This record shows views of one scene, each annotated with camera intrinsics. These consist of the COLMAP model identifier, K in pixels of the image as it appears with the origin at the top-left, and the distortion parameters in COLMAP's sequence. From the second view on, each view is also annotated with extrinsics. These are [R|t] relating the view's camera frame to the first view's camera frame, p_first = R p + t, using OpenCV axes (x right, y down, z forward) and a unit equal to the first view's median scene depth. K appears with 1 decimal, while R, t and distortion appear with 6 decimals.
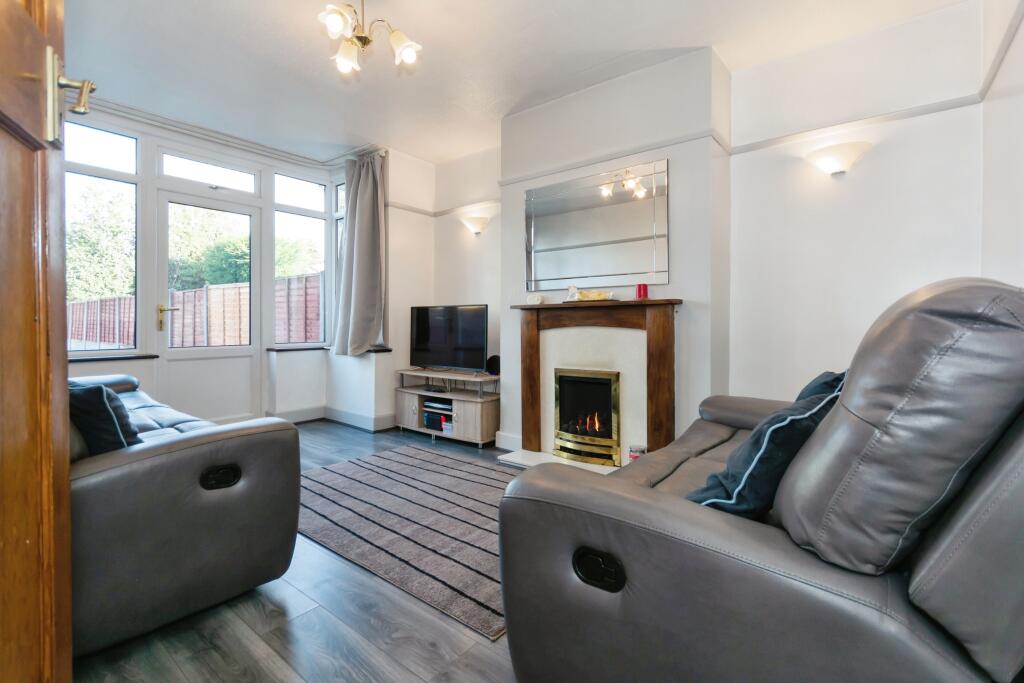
lens RADIAL K [[460.7, 0, 516.6], [0, 460.7, 306.1], [0, 0, 1]] dist [-0.002100, -0.000091]
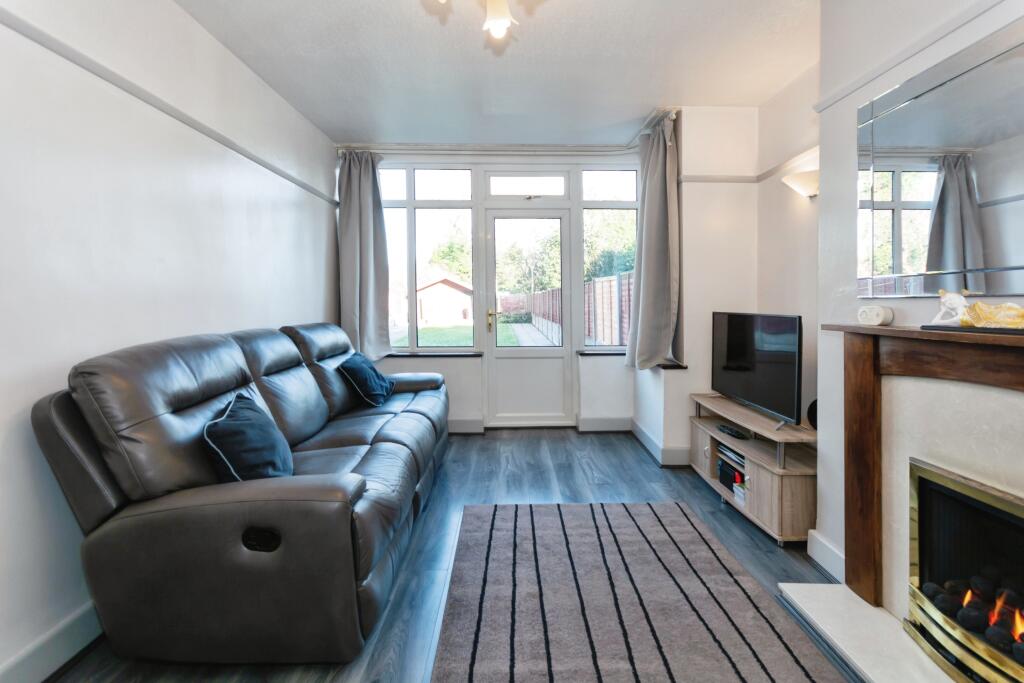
lens RADIAL K [[460.7, 0, 516.6], [0, 460.7, 306.1], [0, 0, 1]] dist [-0.002100, -0.000091]
pose [[0.639179, 0.006220, -0.769033, 0.158311], [0.029332, 0.999043, 0.032459, -0.045477], [0.768499, -0.043304, 0.638384, 0.310339]]
